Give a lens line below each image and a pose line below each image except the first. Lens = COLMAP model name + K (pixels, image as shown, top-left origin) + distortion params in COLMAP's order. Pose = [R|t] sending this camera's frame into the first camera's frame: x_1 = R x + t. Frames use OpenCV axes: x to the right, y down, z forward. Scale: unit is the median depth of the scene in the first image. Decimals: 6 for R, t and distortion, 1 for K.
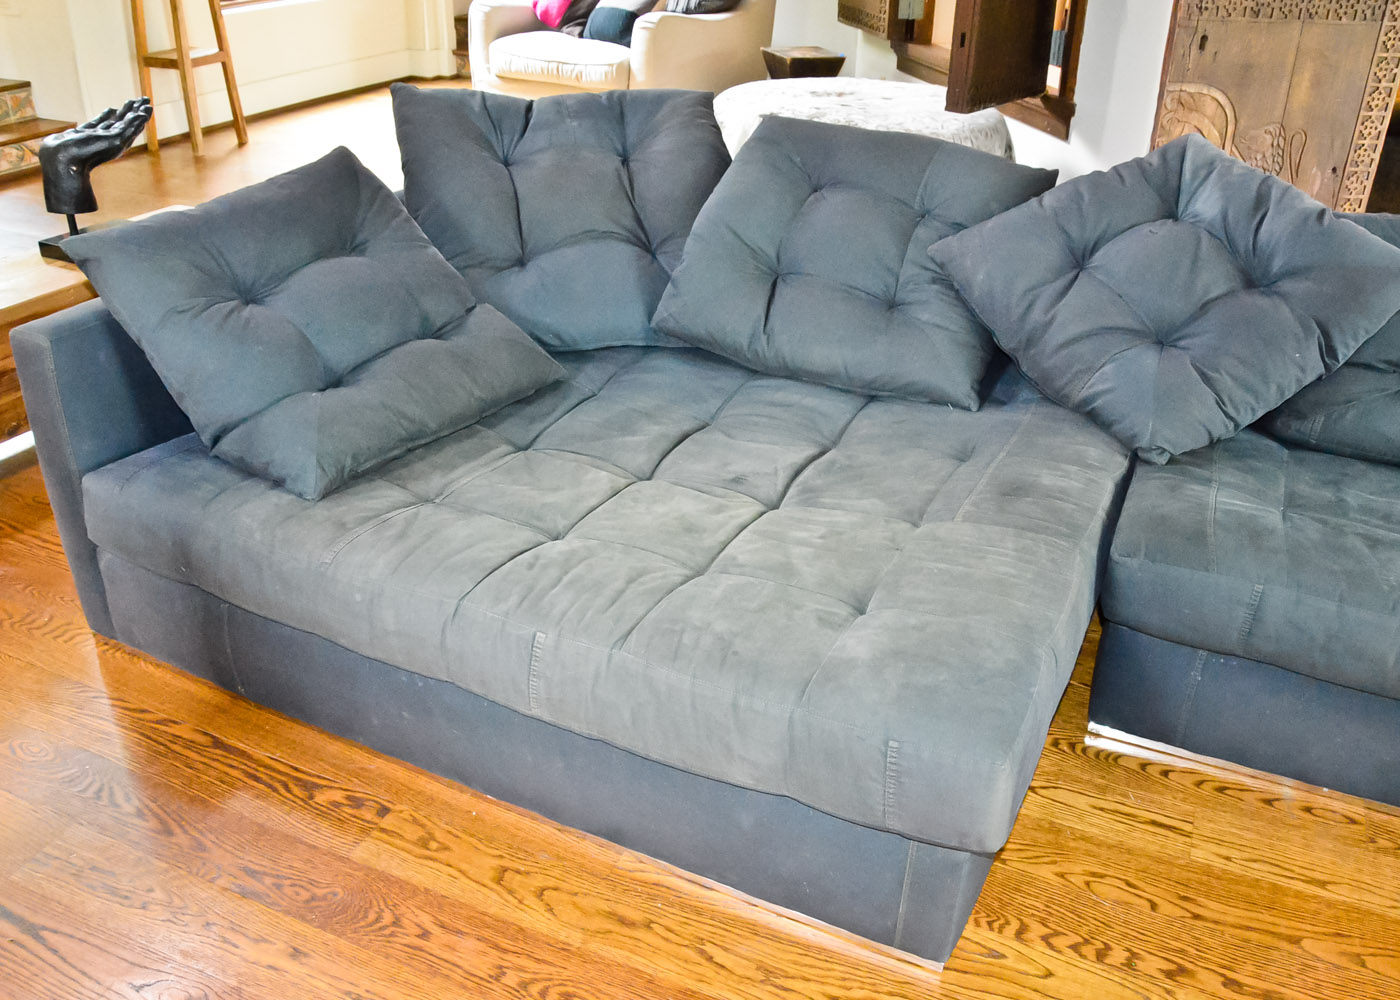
lens RADIAL K [[1201.6, 0, 708.8], [0, 1201.6, 508.1], [0, 0, 1]] dist [-0.165226, 0.115400]
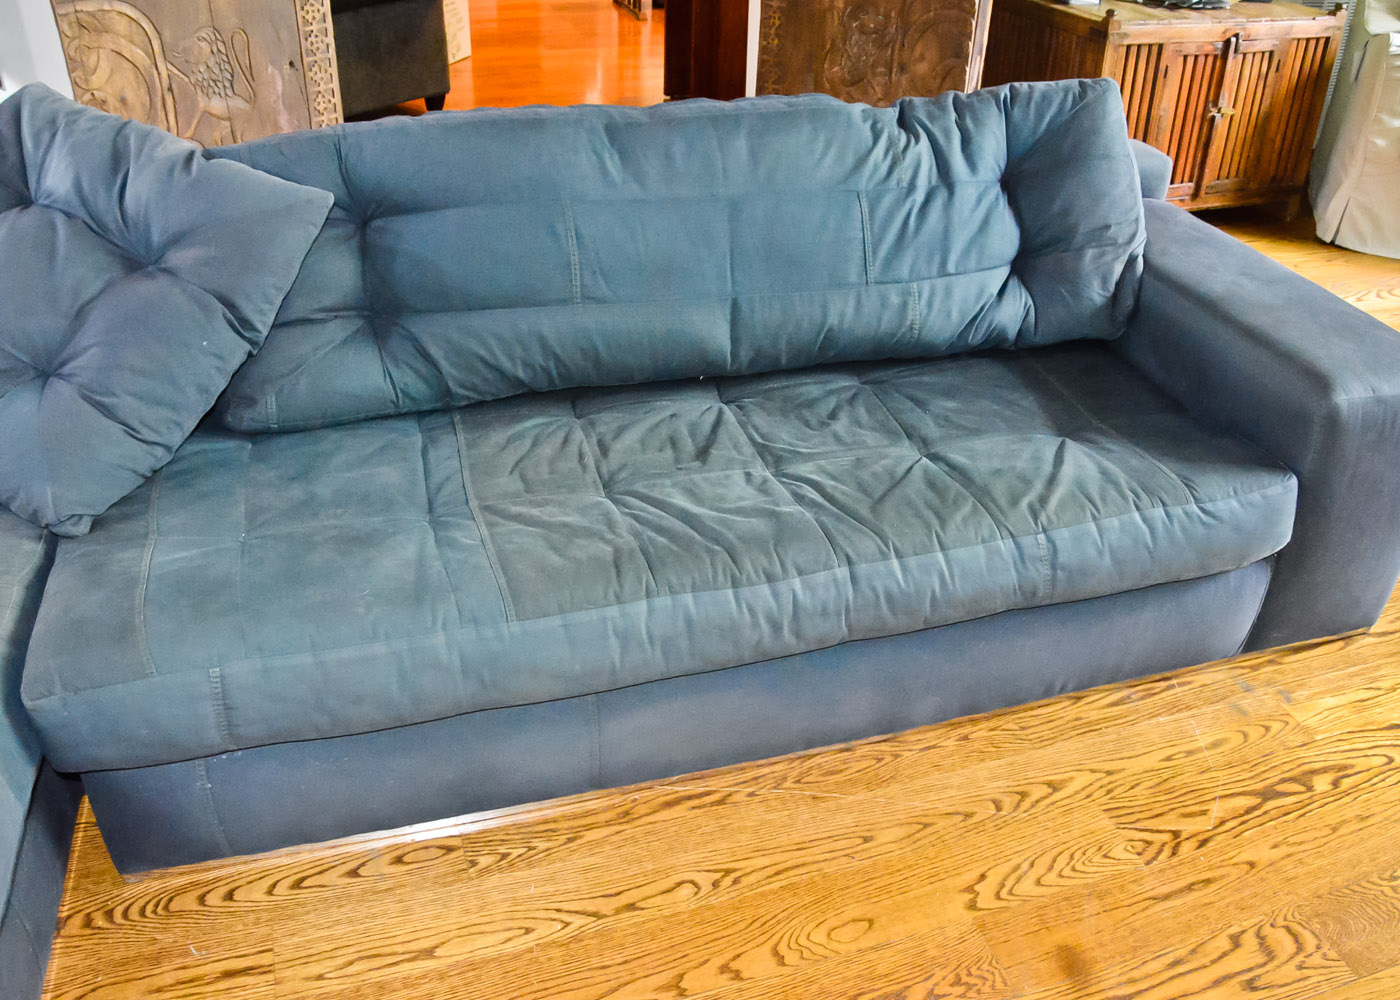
lens RADIAL K [[1201.6, 0, 708.8], [0, 1201.6, 508.1], [0, 0, 1]] dist [-0.165226, 0.115400]
pose [[0.750296, -0.367195, 0.549748, 0.275602], [0.315465, 0.929641, 0.190392, -0.067048], [-0.580980, 0.030576, 0.813343, 0.129806]]
